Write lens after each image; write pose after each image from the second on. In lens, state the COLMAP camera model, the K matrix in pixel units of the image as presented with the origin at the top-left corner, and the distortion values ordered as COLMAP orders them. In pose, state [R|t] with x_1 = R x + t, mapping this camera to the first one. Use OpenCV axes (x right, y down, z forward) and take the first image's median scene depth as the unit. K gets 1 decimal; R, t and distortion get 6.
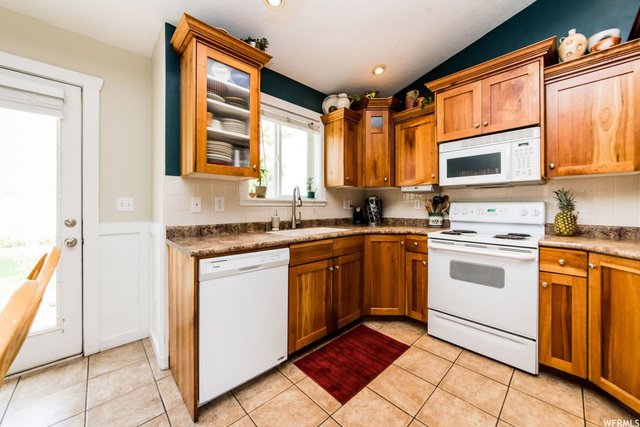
lens RADIAL K [[240.2, 0, 316.5], [0, 240.2, 203.1], [0, 0, 1]] dist [-0.010266, 0.002748]
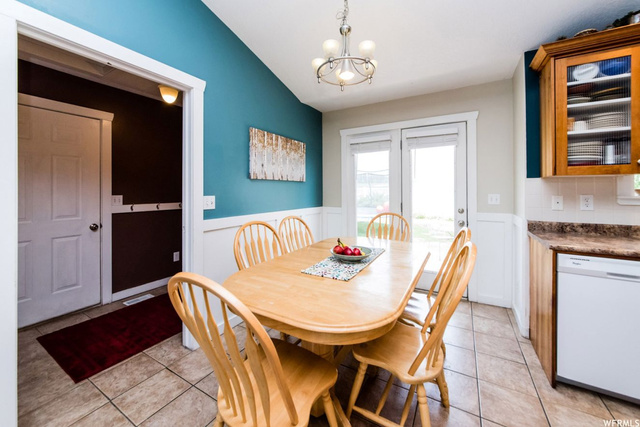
lens RADIAL K [[240.2, 0, 339.4], [0, 240.2, 191.3], [0, 0, 1]] dist [-0.010266, 0.002748]
pose [[0.337217, 0.000114, -0.941427, 0.175865], [0.006513, 0.999976, 0.002454, -0.054142], [0.941404, -0.006959, 0.337208, -0.280471]]
